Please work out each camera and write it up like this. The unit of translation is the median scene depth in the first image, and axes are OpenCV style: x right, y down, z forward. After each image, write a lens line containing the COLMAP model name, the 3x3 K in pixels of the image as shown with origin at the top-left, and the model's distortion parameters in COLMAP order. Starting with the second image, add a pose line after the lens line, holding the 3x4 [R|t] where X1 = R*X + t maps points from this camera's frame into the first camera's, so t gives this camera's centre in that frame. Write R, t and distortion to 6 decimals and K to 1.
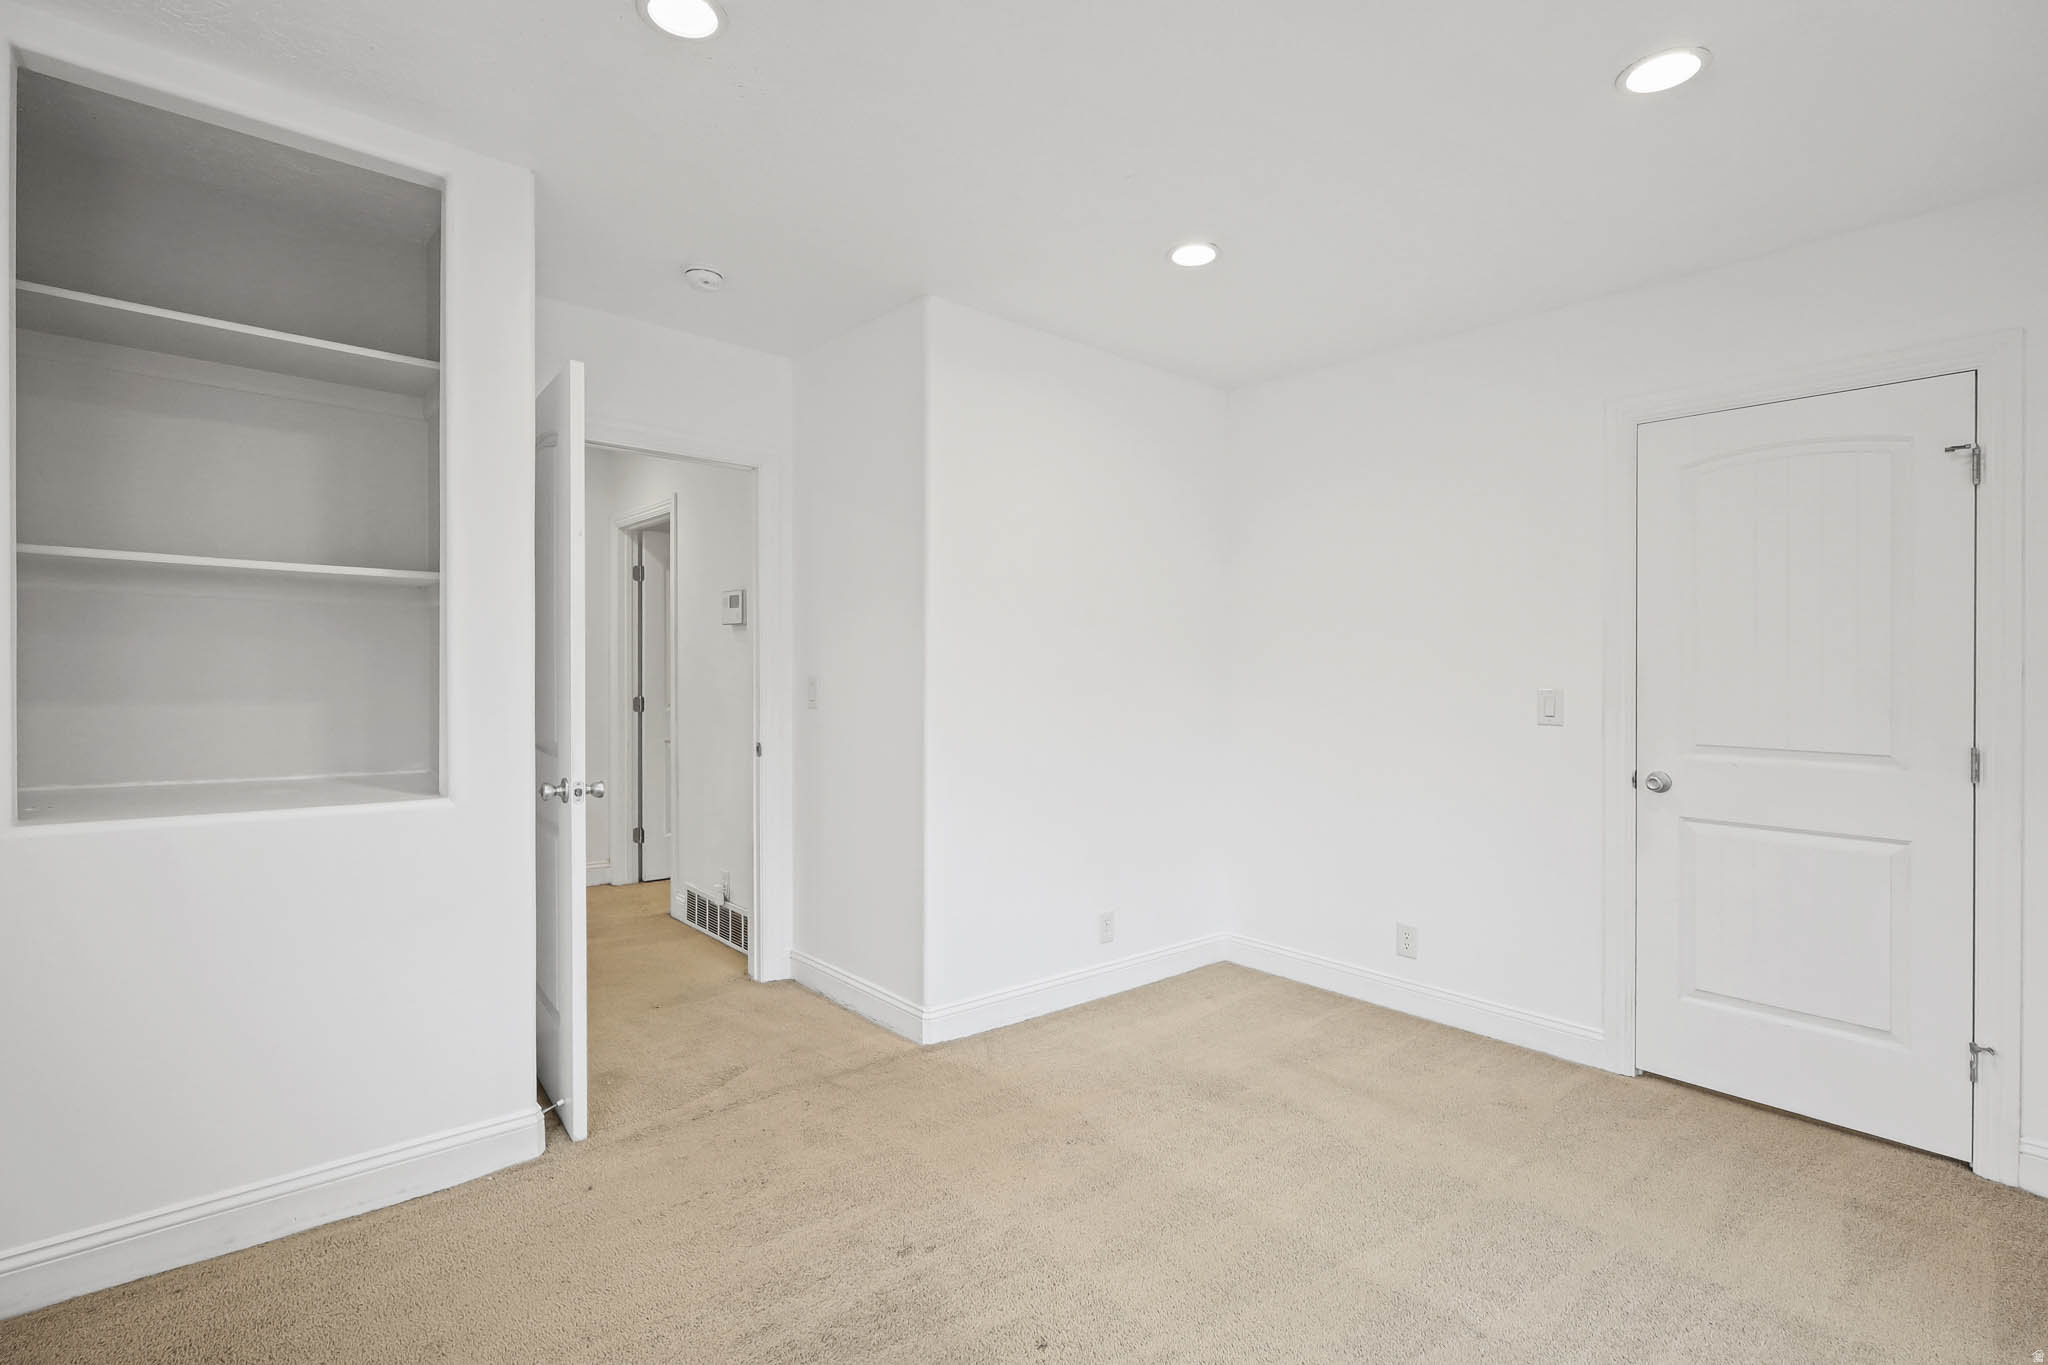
lens RADIAL K [[956.2, 0, 1031.3], [0, 956.2, 668.5], [0, 0, 1]] dist [-0.000884, 0.000395]
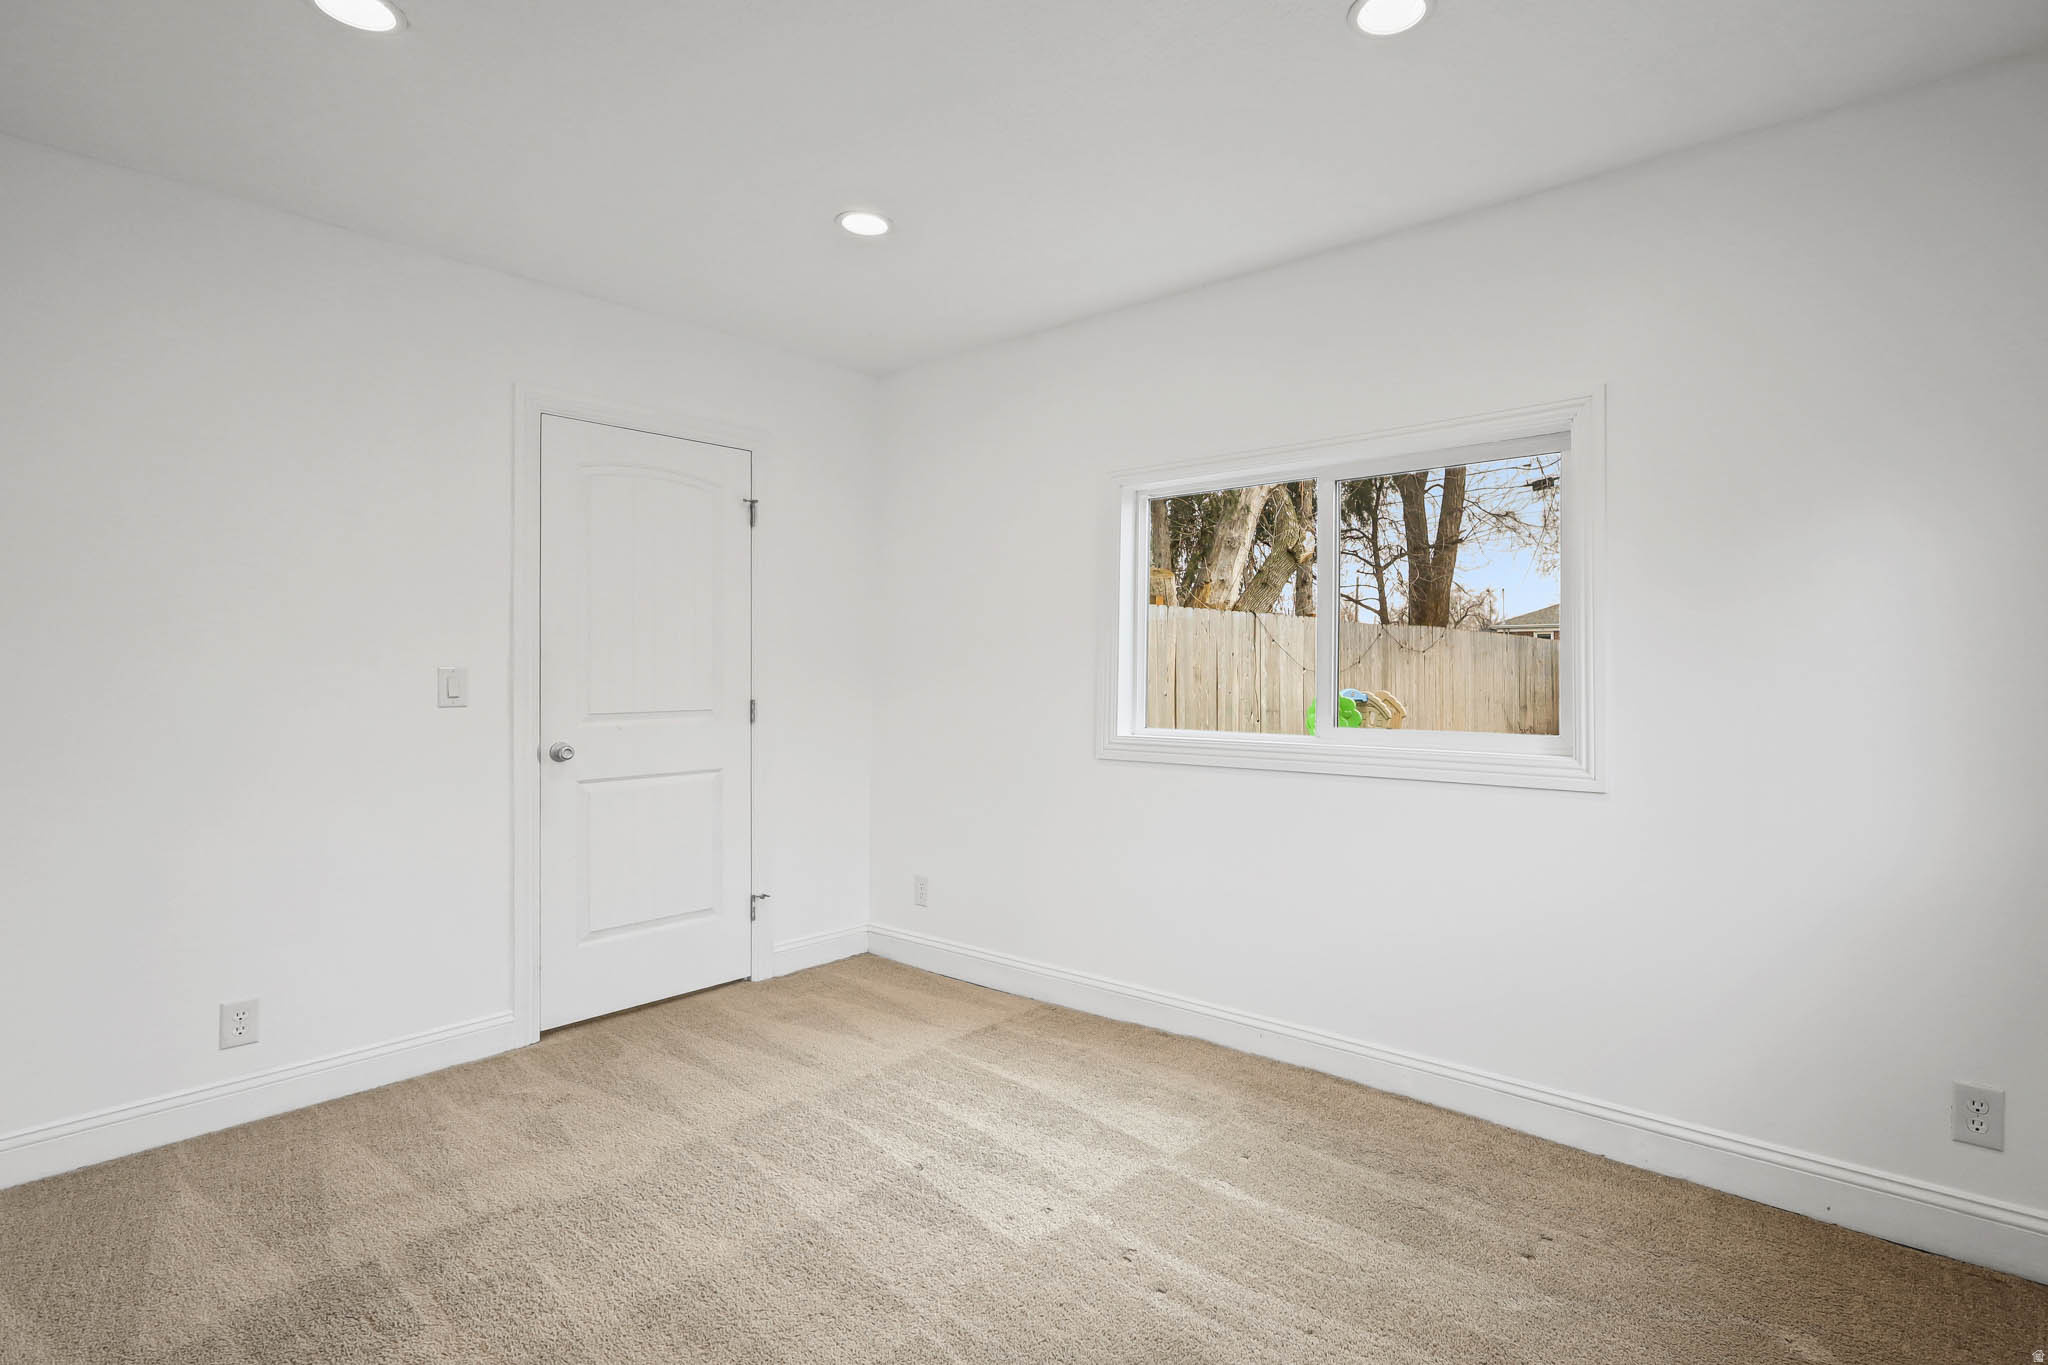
lens RADIAL K [[980.7, 0, 1028.8], [0, 980.7, 627.6], [0, 0, 1]] dist [-0.001746, 0.000133]
pose [[-0.119602, 0.024144, 0.992528, -0.584749], [-0.007308, 0.999656, -0.025198, 0.003776], [-0.992795, -0.010267, -0.119385, 0.713409]]
